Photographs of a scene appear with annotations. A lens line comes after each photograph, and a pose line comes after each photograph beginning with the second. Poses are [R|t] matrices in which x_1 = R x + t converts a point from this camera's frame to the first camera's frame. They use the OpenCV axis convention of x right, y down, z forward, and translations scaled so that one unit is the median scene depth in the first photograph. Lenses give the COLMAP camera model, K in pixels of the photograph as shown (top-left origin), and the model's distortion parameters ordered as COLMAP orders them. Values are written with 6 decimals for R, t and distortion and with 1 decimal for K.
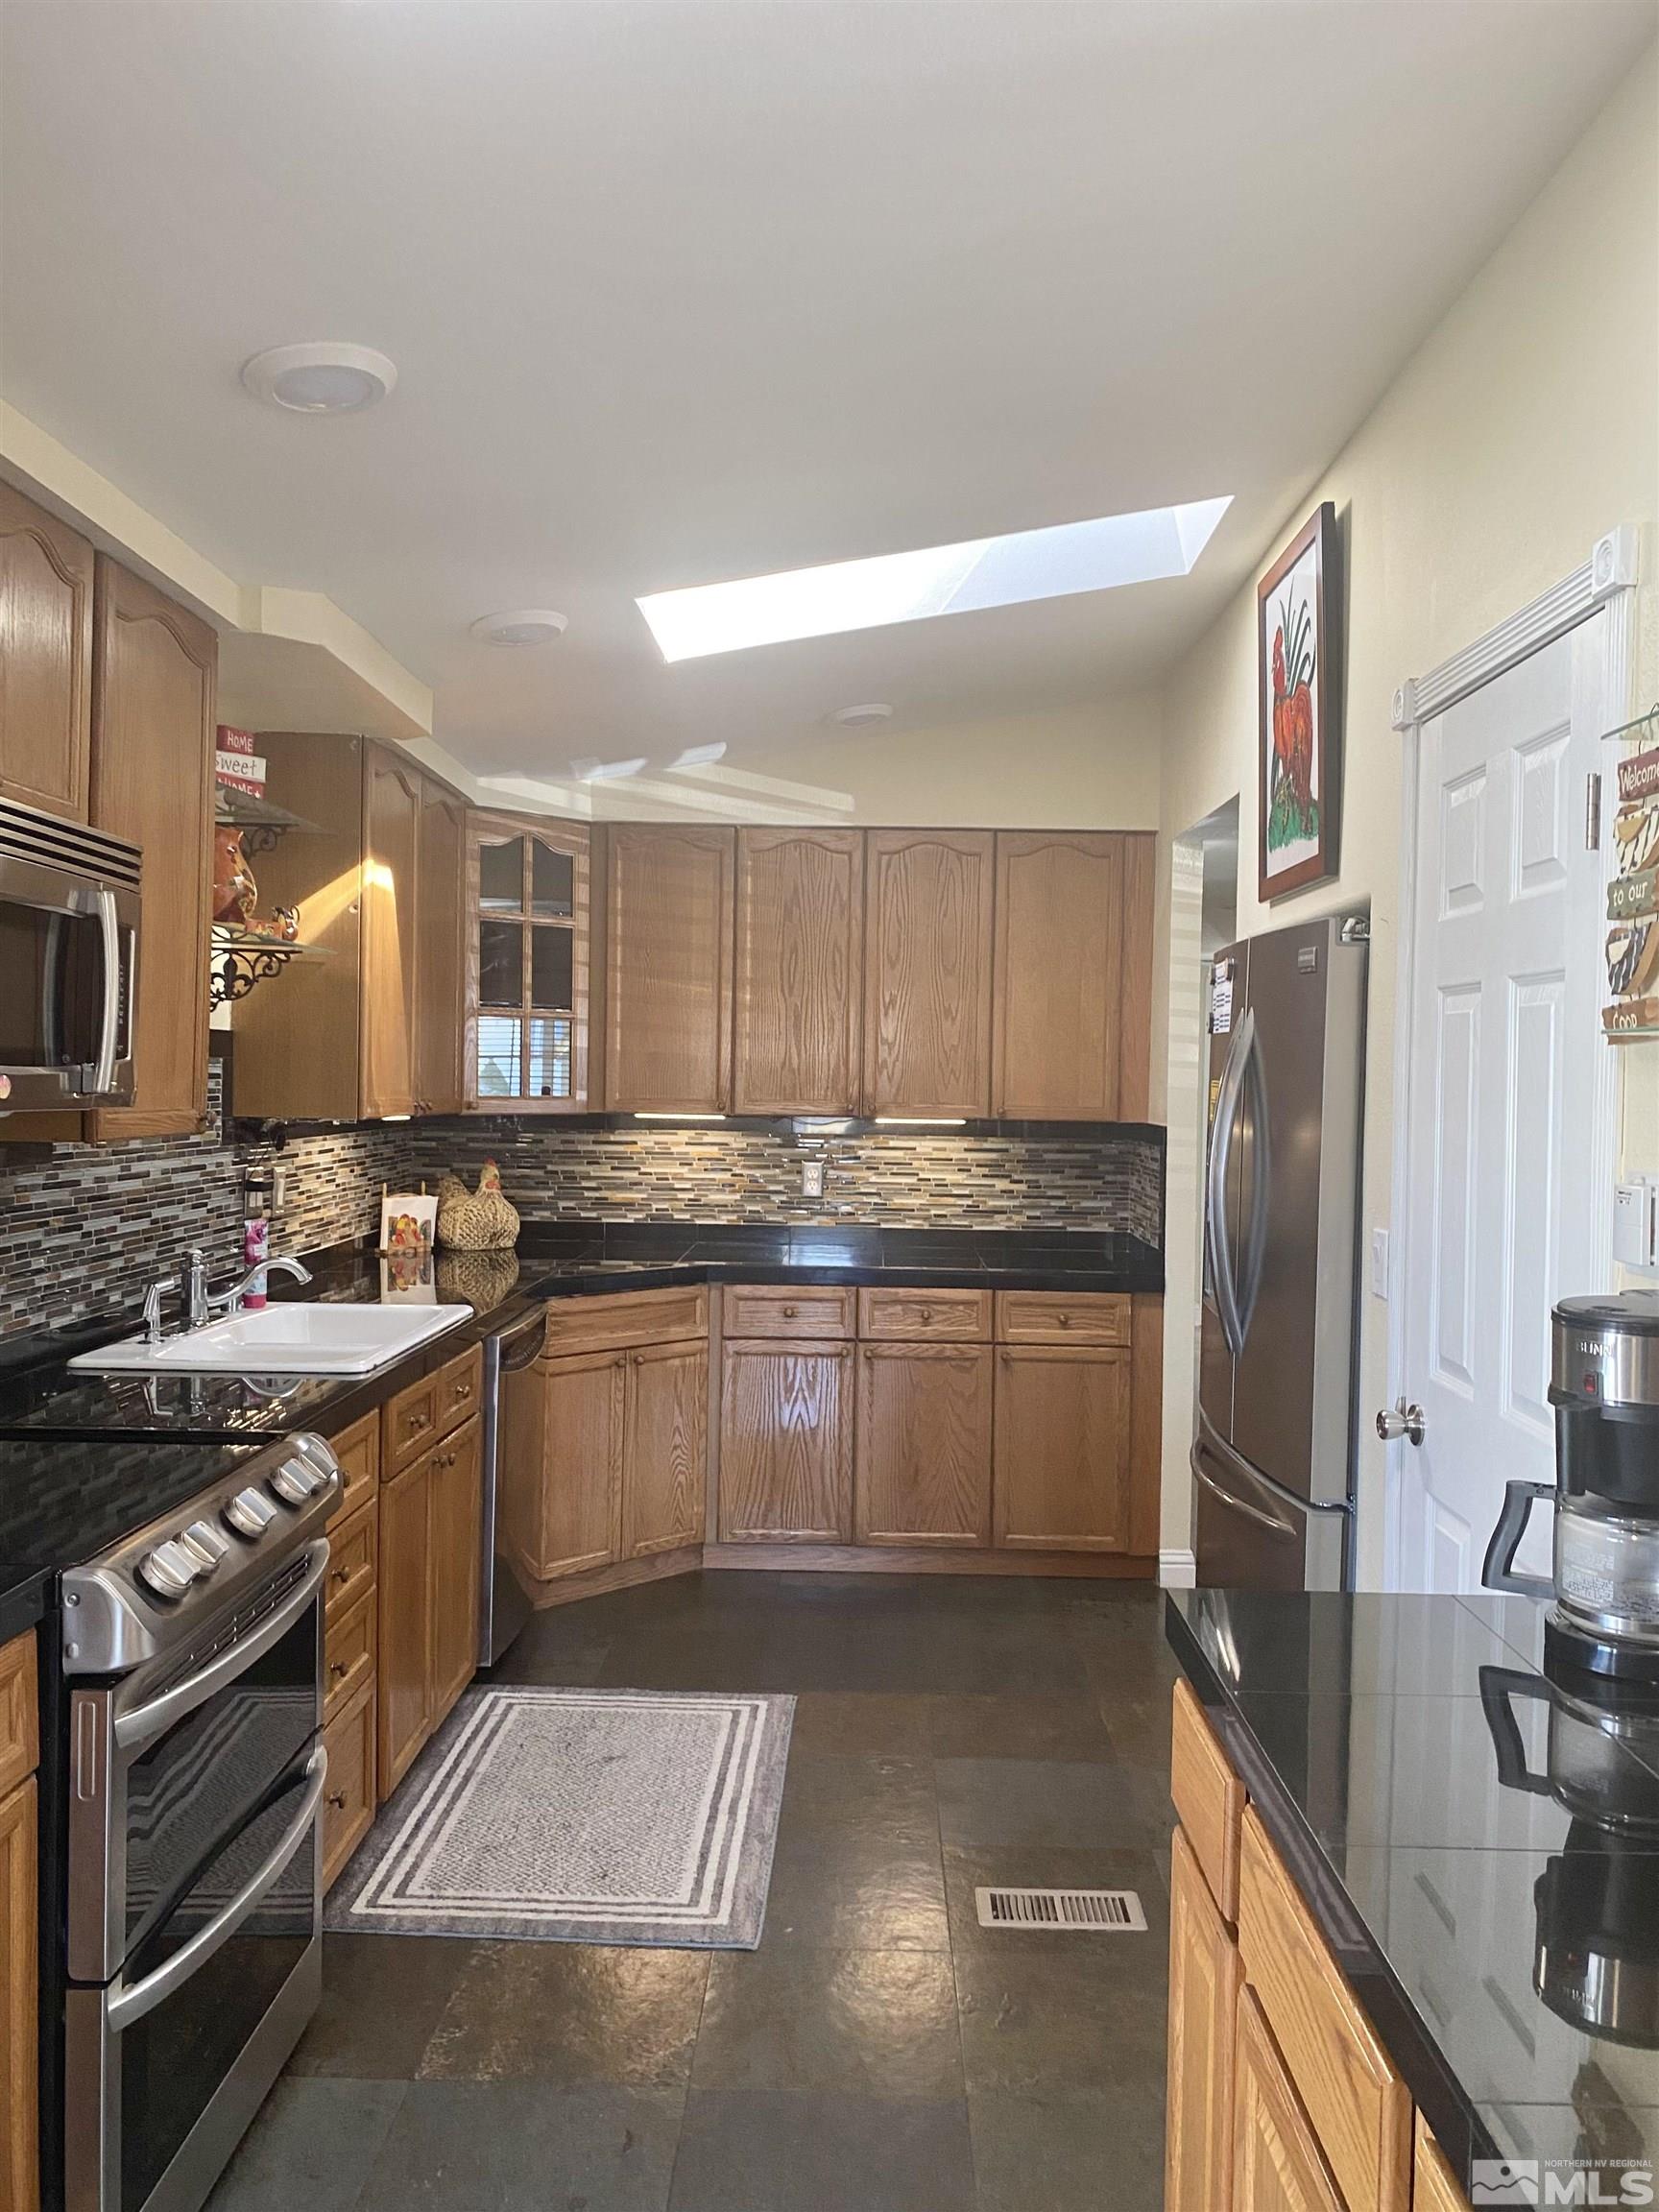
lens RADIAL K [[1657.7, 0, 829.5], [0, 1657.7, 1106.0], [0, 0, 1]] dist [0.070701, -0.093786]
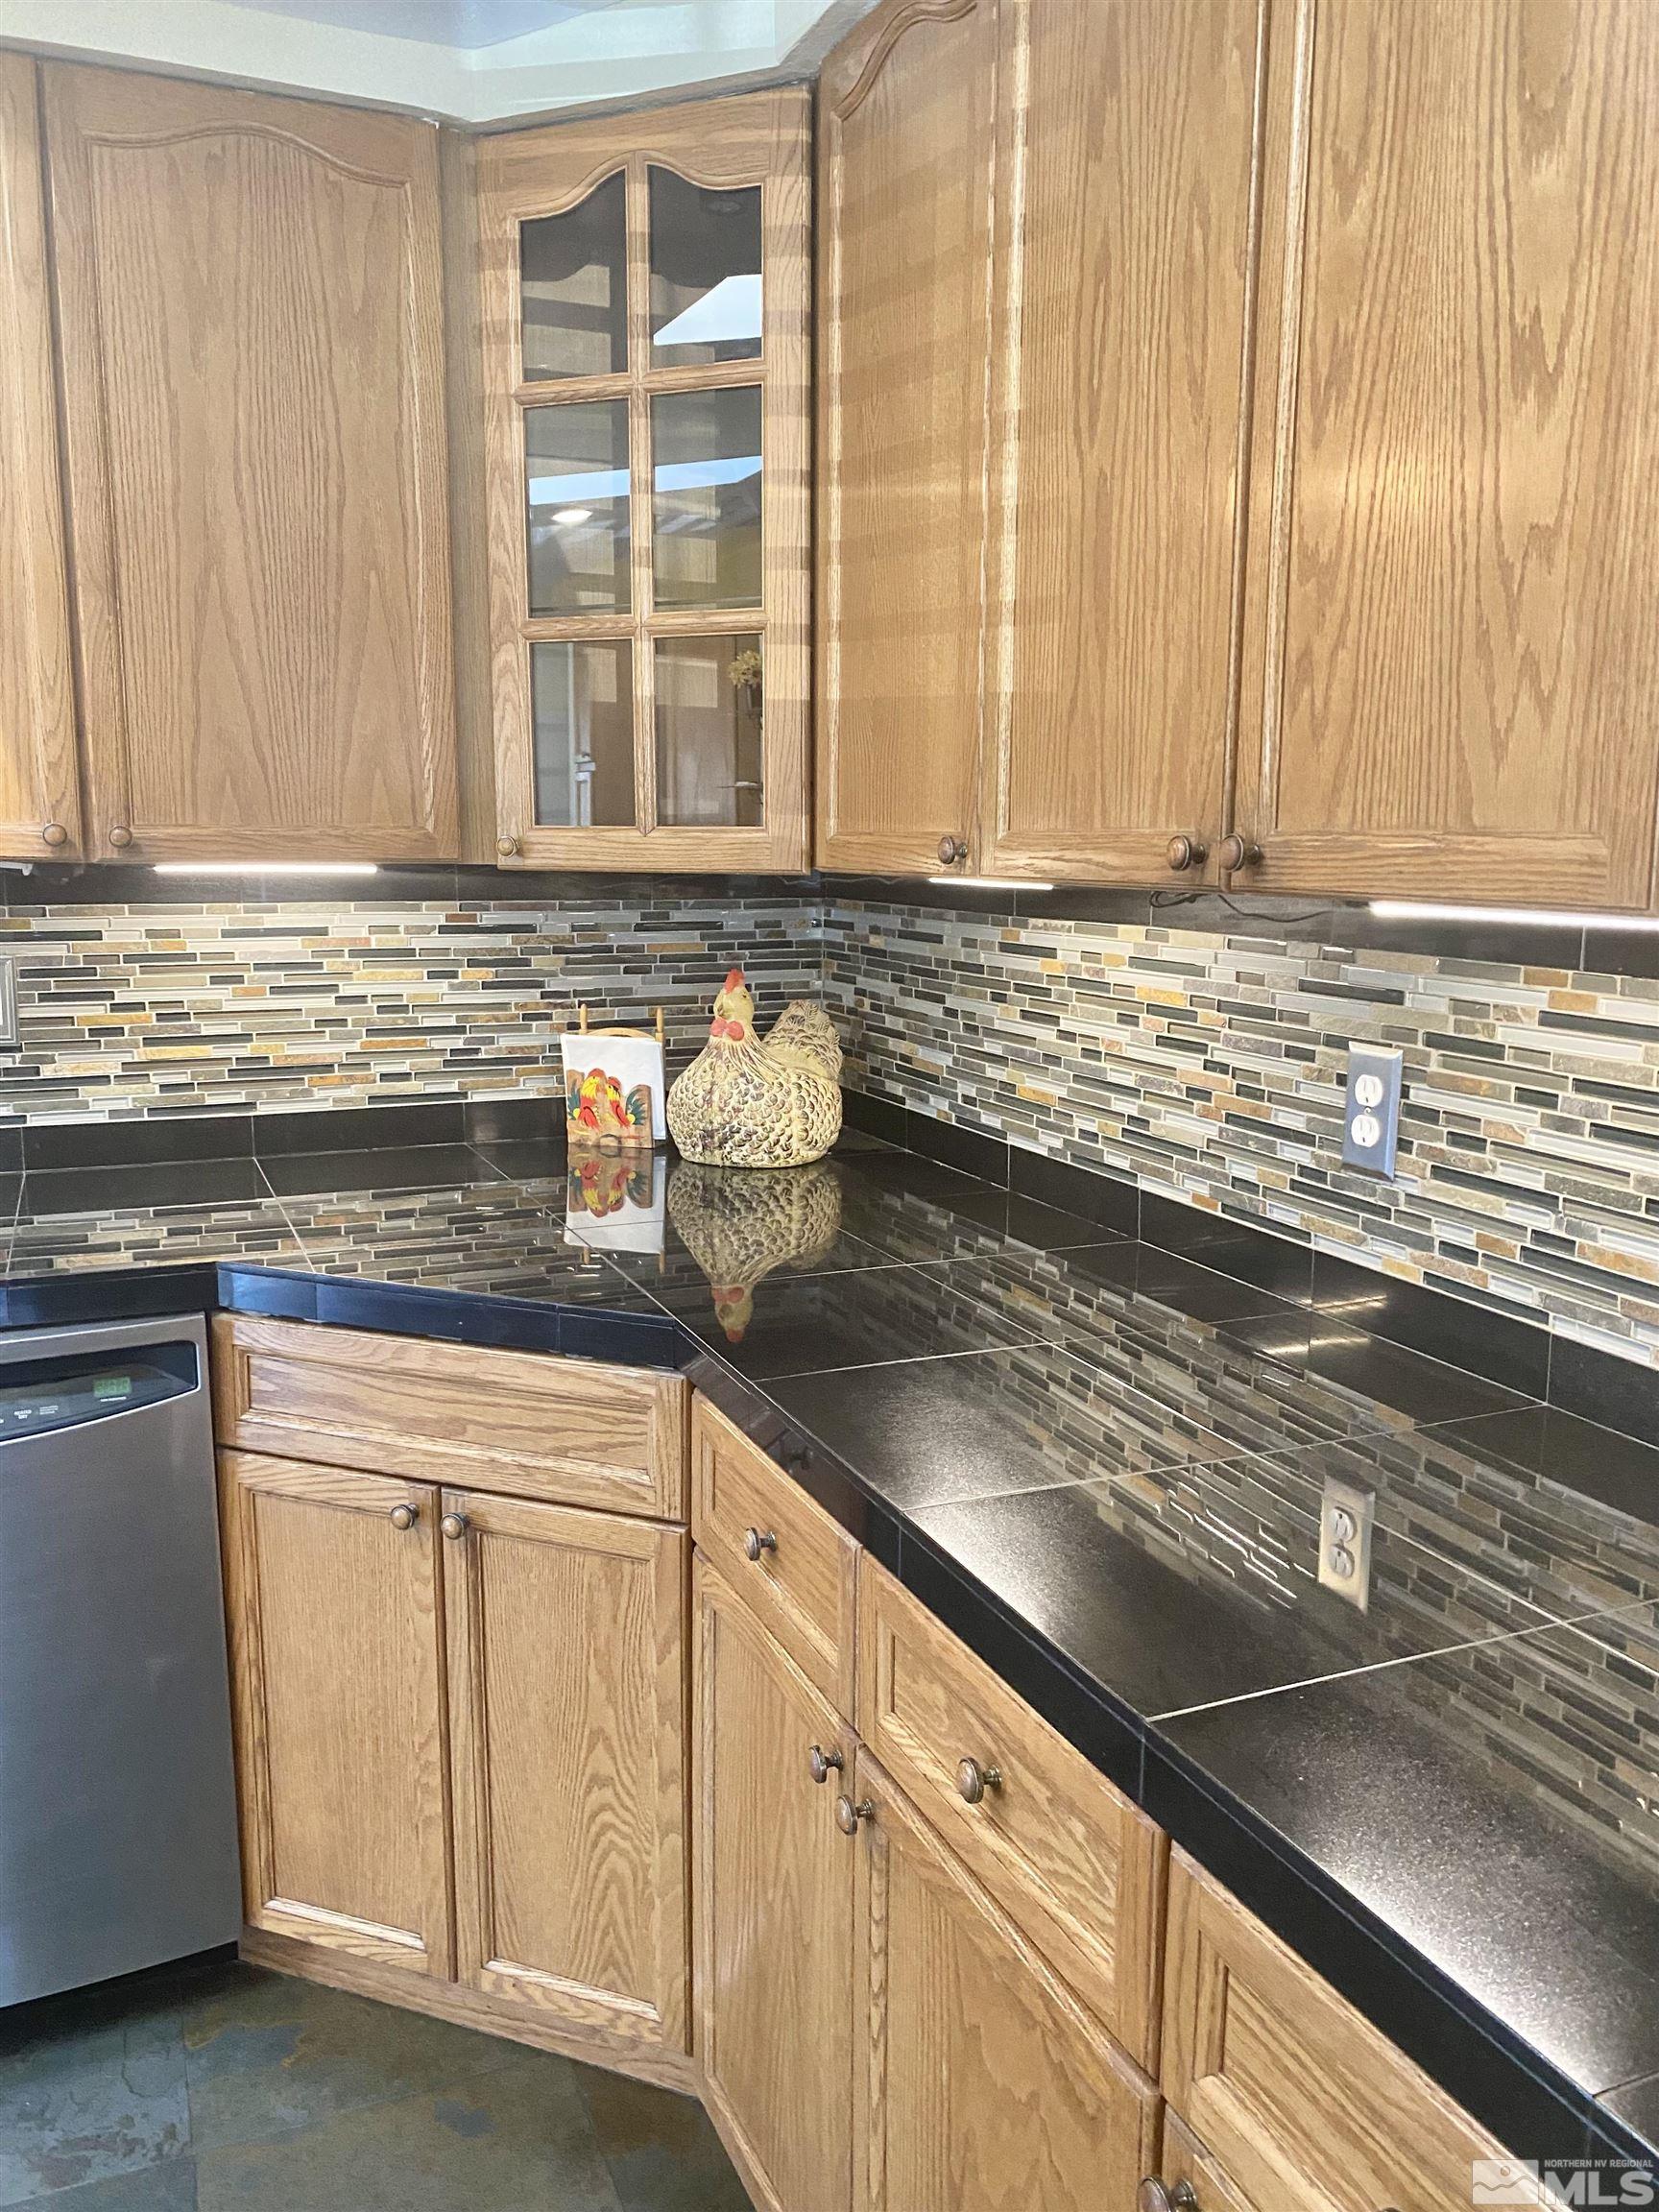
lens RADIAL K [[1657.7, 0, 829.5], [0, 1657.7, 1106.0], [0, 0, 1]] dist [0.070701, -0.093786]
pose [[0.424138, 0.131813, -0.895953, 0.212439], [-0.016853, 0.990328, 0.137720, 0.005034], [0.905441, -0.043312, 0.422257, 0.790386]]
